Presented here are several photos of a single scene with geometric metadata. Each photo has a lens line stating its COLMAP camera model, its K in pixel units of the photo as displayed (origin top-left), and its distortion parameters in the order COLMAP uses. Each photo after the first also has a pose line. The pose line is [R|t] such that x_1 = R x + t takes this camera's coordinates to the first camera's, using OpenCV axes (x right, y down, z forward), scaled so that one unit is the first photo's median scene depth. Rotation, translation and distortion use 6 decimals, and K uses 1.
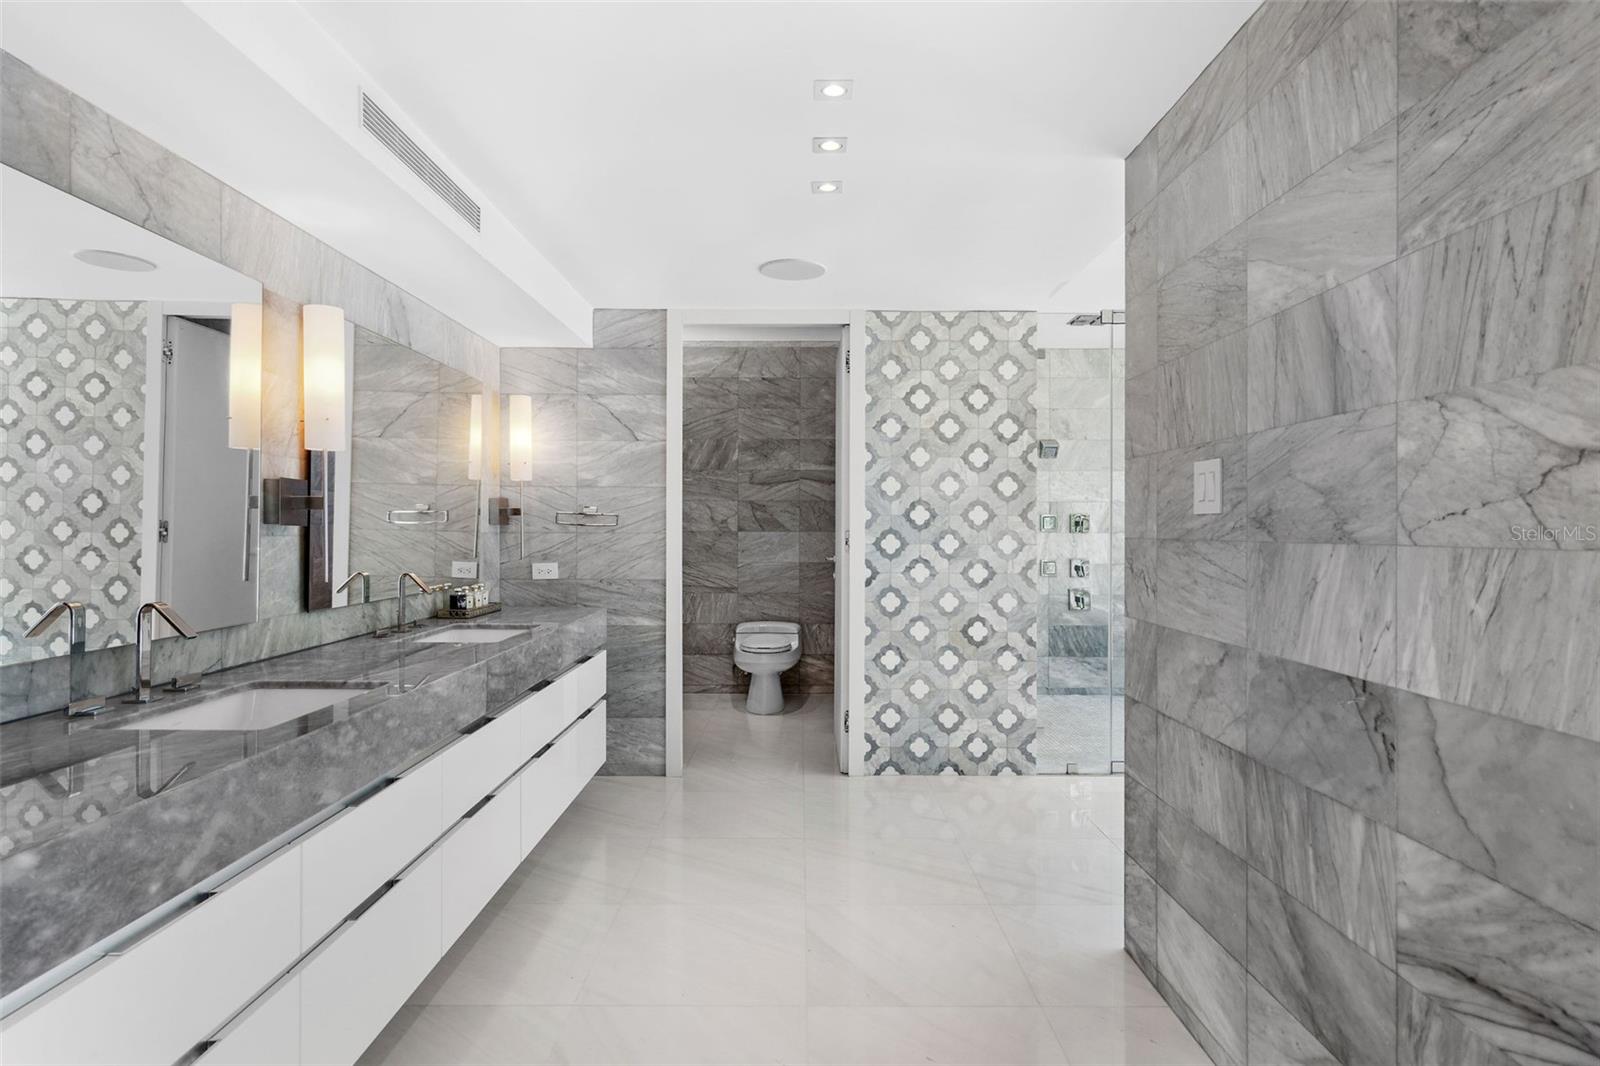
lens RADIAL K [[851.5, 0, 799.4], [0, 851.5, 529.9], [0, 0, 1]] dist [-0.003333, 0.001892]
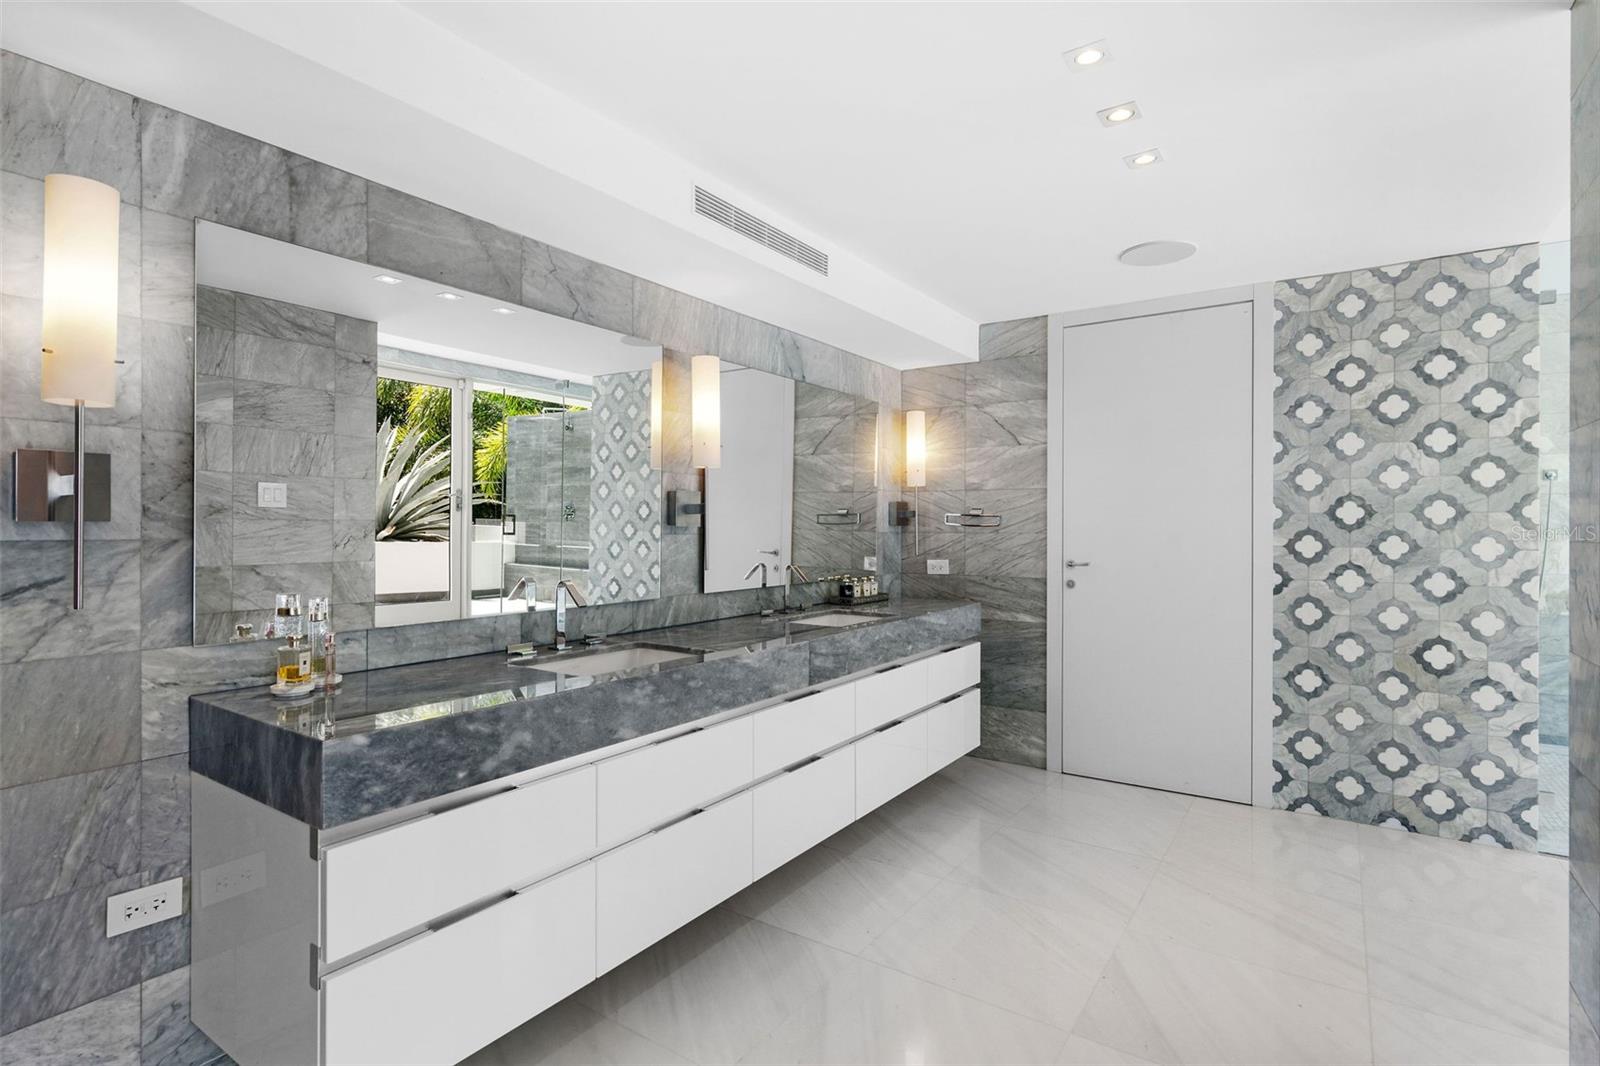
lens RADIAL K [[776.6, 0, 801.6], [0, 776.6, 529.6], [0, 0, 1]] dist [-0.003383, 0.001193]
pose [[0.827303, 0.000600, -0.561756, 0.124688], [-0.000935, 1.000000, -0.000308, 0.000042], [0.561755, 0.000780, 0.827303, 0.059833]]
